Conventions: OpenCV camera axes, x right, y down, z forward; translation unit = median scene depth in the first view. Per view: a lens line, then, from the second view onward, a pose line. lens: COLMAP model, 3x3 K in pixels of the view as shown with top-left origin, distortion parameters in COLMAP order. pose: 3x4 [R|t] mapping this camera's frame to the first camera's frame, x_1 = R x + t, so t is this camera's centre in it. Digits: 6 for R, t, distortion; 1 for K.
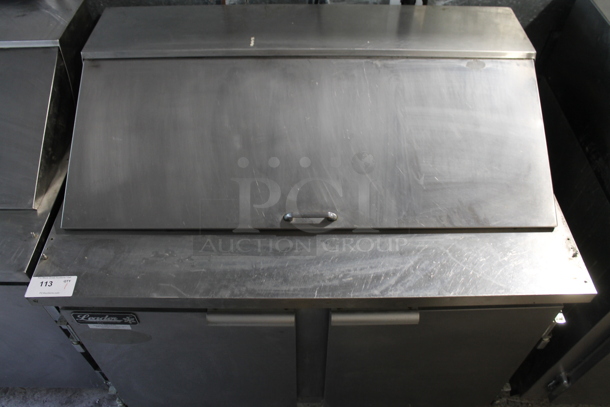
lens RADIAL K [[509.4, 0, 307.1], [0, 509.4, 203.6], [0, 0, 1]] dist [-0.104012, 0.054682]
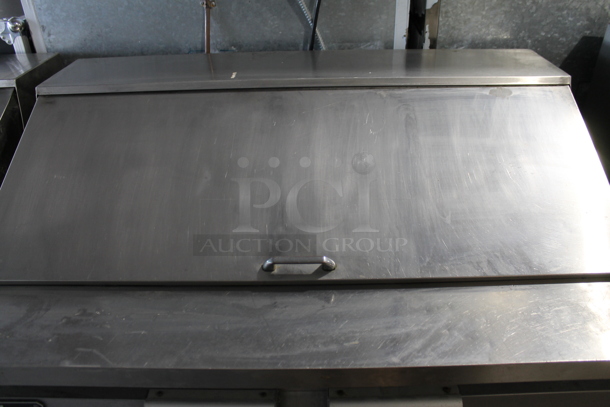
lens RADIAL K [[509.4, 0, 304.3], [0, 509.4, 203.6], [0, 0, 1]] dist [-0.104012, 0.054682]
pose [[0.999334, -0.017263, -0.032139, 0.038664], [0.006919, 0.954650, -0.297650, 0.158696], [0.035820, 0.297230, 0.954134, 0.277814]]
